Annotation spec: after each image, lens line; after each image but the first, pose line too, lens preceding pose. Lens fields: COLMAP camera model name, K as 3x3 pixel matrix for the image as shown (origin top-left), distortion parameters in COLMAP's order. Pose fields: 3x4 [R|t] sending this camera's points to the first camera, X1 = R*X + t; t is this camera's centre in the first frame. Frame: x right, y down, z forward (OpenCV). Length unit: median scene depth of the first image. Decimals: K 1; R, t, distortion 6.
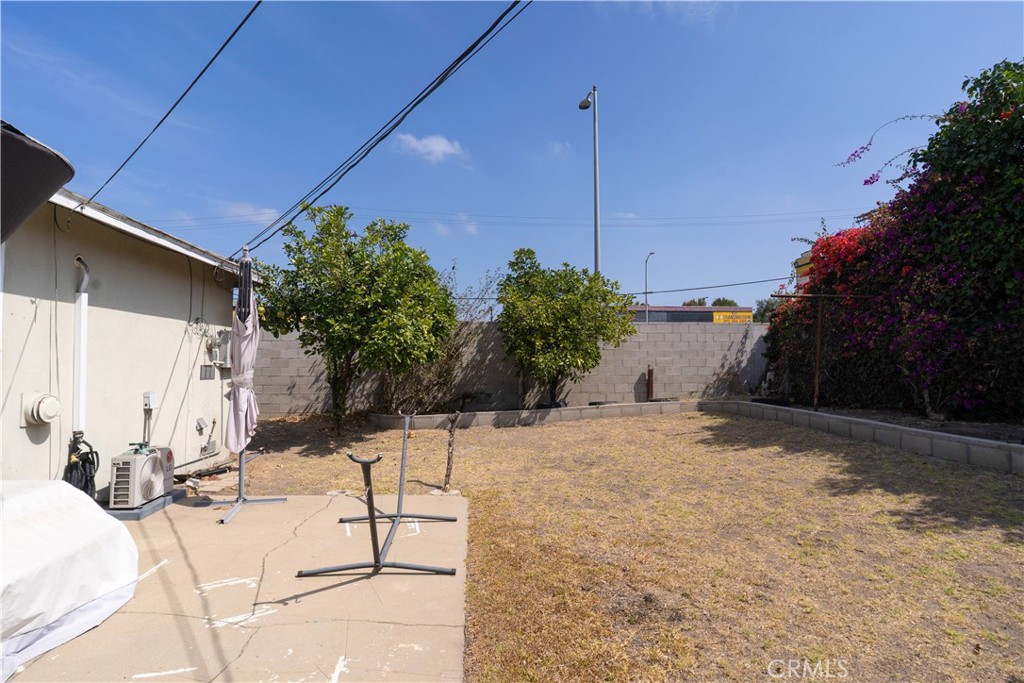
lens RADIAL K [[523.6, 0, 504.9], [0, 523.6, 342.7], [0, 0, 1]] dist [-0.007139, 0.005546]
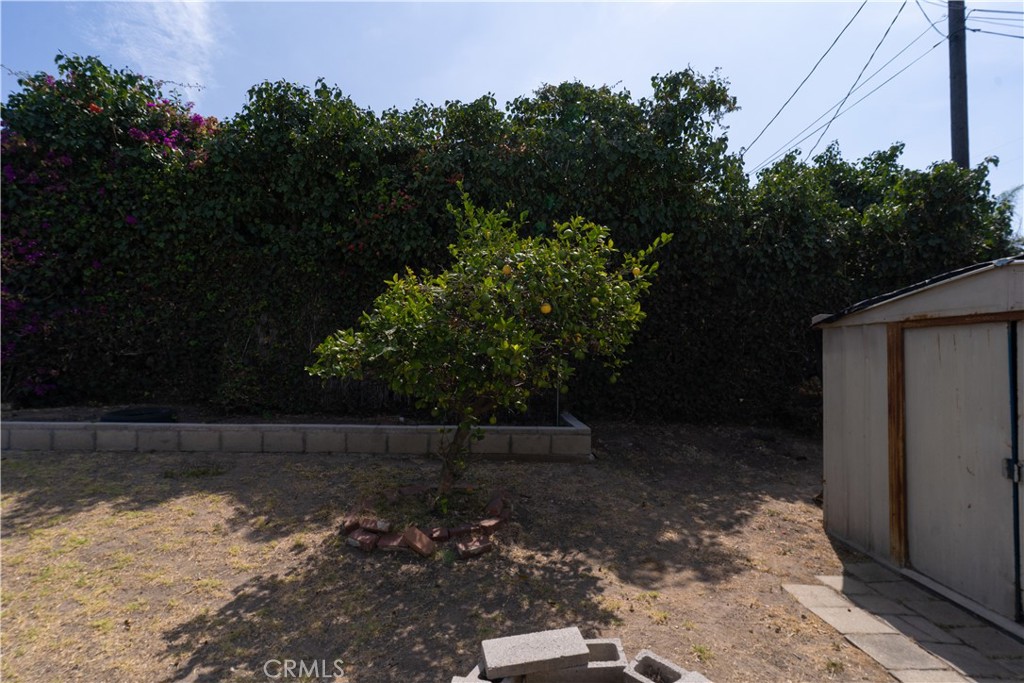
lens RADIAL K [[523.6, 0, 504.2], [0, 523.6, 342.5], [0, 0, 1]] dist [-0.007139, 0.005546]
pose [[0.054266, 0.032919, 0.997984, -0.020282], [-0.043989, 0.998565, -0.030546, 0.024325], [-0.997557, -0.042242, 0.055636, 0.112710]]
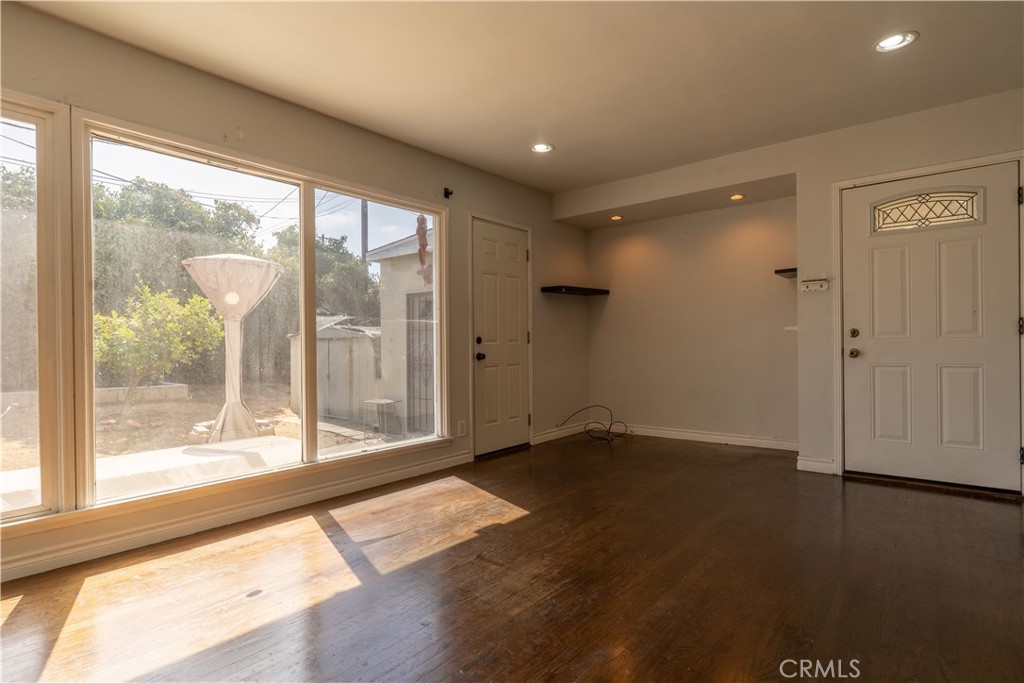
lens RADIAL K [[523.6, 0, 513.2], [0, 523.6, 346.9], [0, 0, 1]] dist [-0.007139, 0.005546]
pose [[-0.730001, 0.000235, 0.683446, -1.156167], [-0.022583, 0.999446, -0.024464, 0.024516], [-0.683072, -0.033293, -0.729591, 0.552793]]
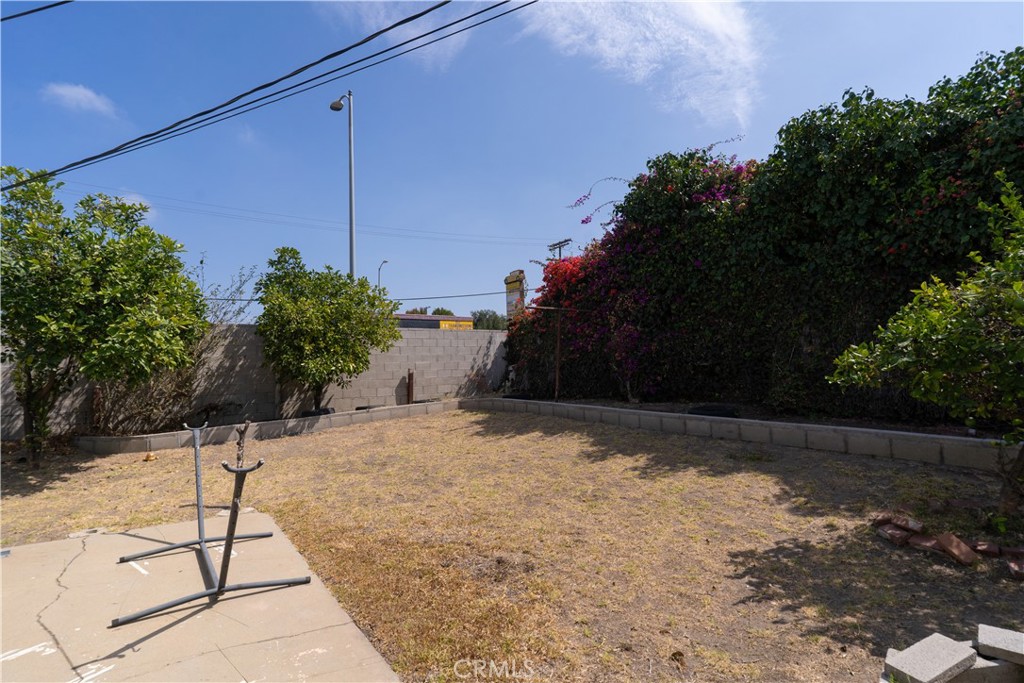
lens RADIAL K [[523.6, 0, 508.2], [0, 523.6, 340.7], [0, 0, 1]] dist [-0.007139, 0.005546]
pose [[0.862984, 0.006834, 0.505185, -0.162225], [0.001849, 0.999859, -0.016685, 0.007698], [-0.505228, 0.015333, 0.862850, -0.016449]]
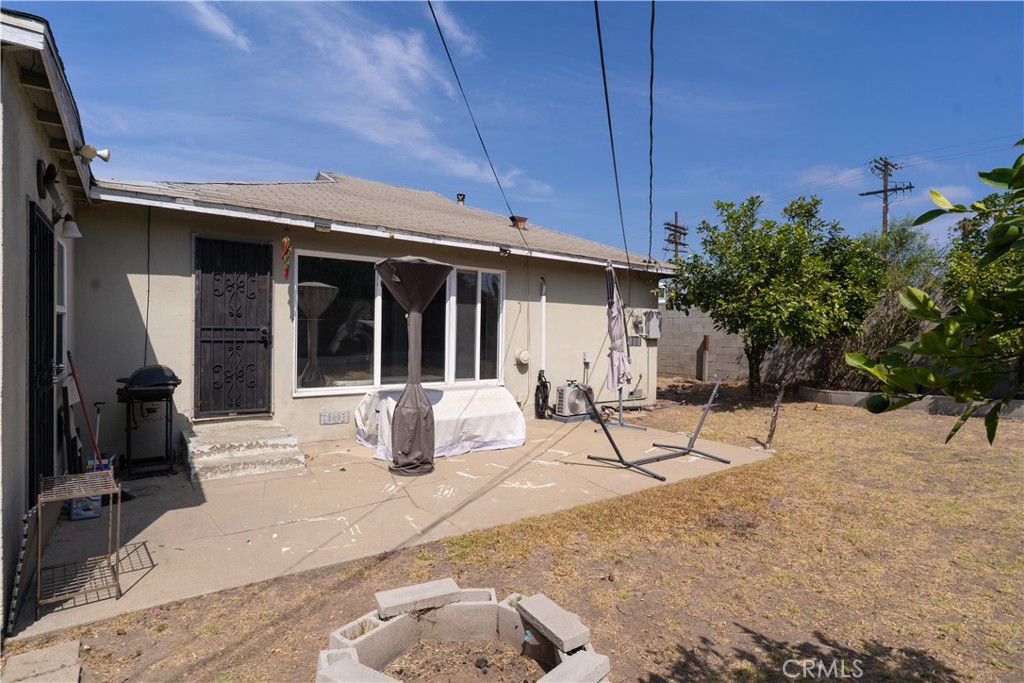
lens RADIAL K [[523.6, 0, 503.0], [0, 523.6, 338.5], [0, 0, 1]] dist [-0.007139, 0.005546]
pose [[0.525138, 0.016501, -0.850857, 0.540431], [0.019525, 0.999315, 0.031430, -0.004229], [0.850793, -0.033118, 0.524456, -0.077707]]
